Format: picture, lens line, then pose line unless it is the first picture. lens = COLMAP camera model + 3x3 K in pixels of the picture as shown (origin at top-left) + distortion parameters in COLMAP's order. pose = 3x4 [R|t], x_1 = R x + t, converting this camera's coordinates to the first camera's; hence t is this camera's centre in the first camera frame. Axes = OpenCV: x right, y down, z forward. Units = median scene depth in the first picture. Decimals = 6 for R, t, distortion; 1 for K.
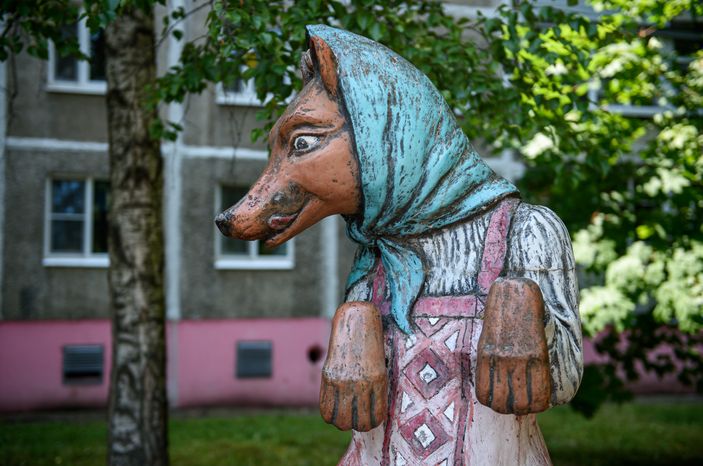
lens RADIAL K [[946.7, 0, 351.2], [0, 946.7, 234.4], [0, 0, 1]] dist [0.107538, 0.000000]
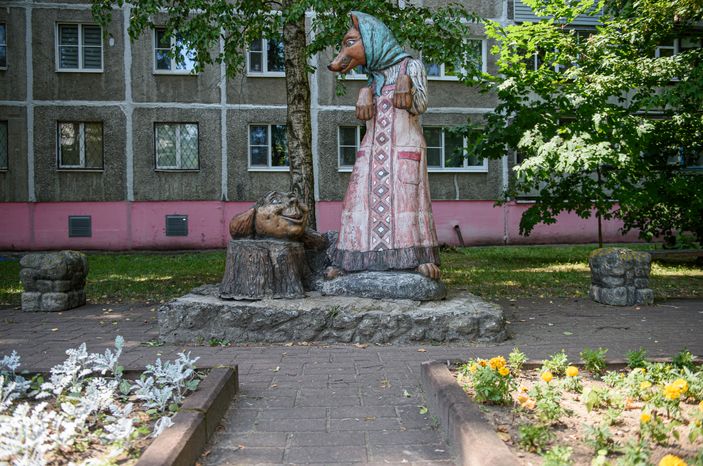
lens RADIAL K [[662.1, 0, 350.9], [0, 662.1, 231.5], [0, 0, 1]] dist [0.104997, 0.001806]
pose [[0.991361, -0.014957, -0.130310, 0.269920], [0.022237, 0.998261, 0.054593, 0.472147], [0.129267, -0.057019, 0.989969, -1.548433]]
